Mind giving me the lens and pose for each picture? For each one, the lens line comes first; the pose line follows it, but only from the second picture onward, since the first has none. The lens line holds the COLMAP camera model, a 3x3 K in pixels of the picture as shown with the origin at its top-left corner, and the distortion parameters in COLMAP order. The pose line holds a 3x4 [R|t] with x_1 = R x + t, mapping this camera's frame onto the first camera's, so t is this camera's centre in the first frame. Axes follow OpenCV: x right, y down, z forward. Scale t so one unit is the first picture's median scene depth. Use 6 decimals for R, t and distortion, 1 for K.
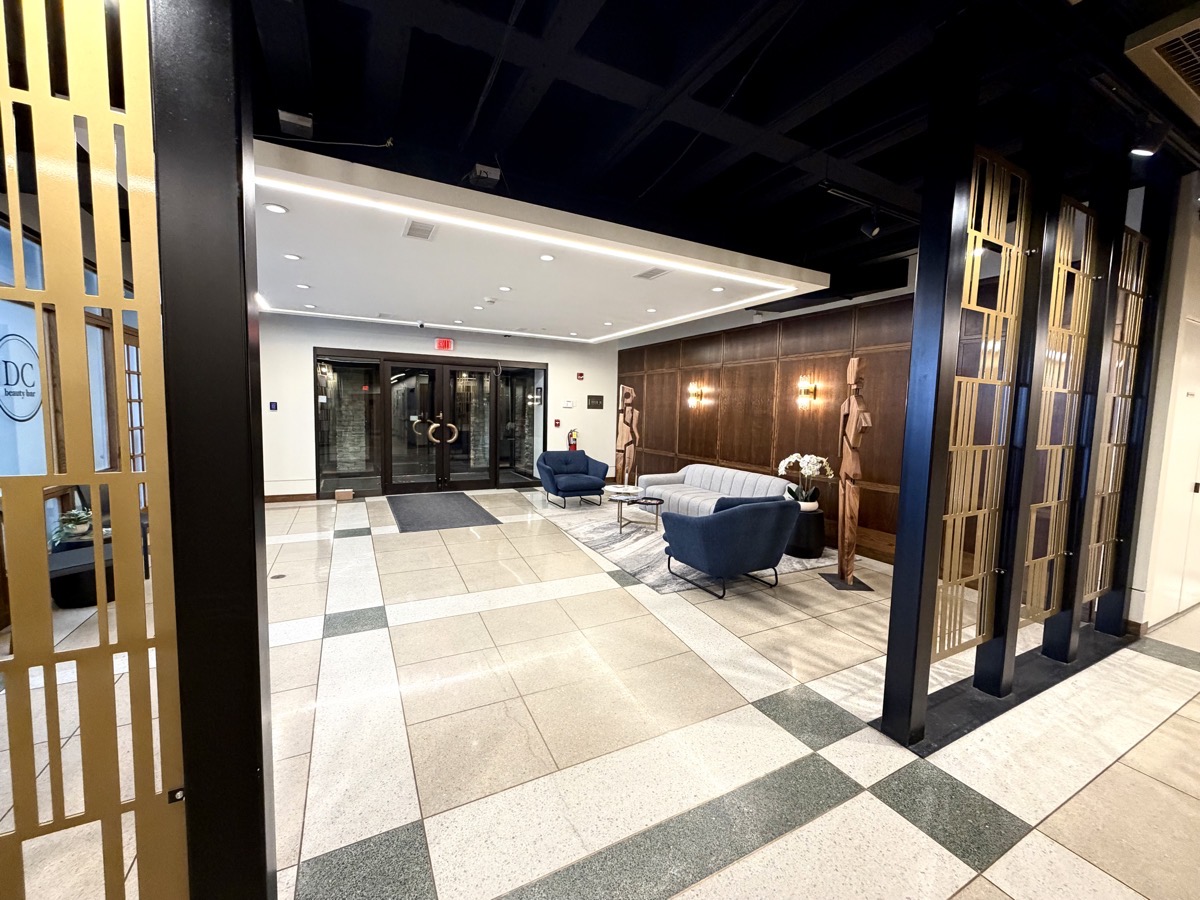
lens RADIAL K [[478.0, 0, 593.3], [0, 478.0, 451.0], [0, 0, 1]] dist [-0.000883, 0.000362]
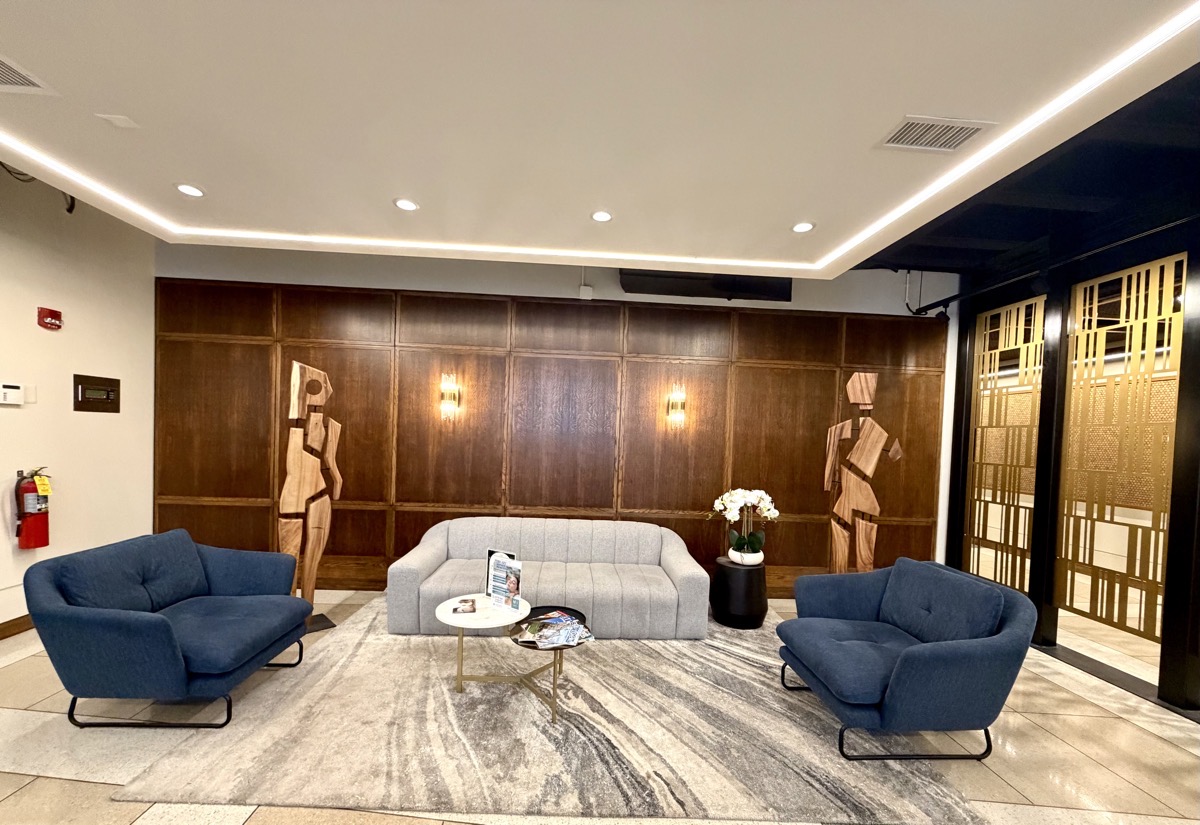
lens RADIAL K [[498.6, 0, 599.8], [0, 498.6, 426.5], [0, 0, 1]] dist [0.008277, -0.000381]
pose [[0.407008, 0.006109, 0.913404, -0.267319], [0.052856, 0.998145, -0.030228, -0.057388], [-0.911894, 0.060581, 0.405930, 0.629765]]
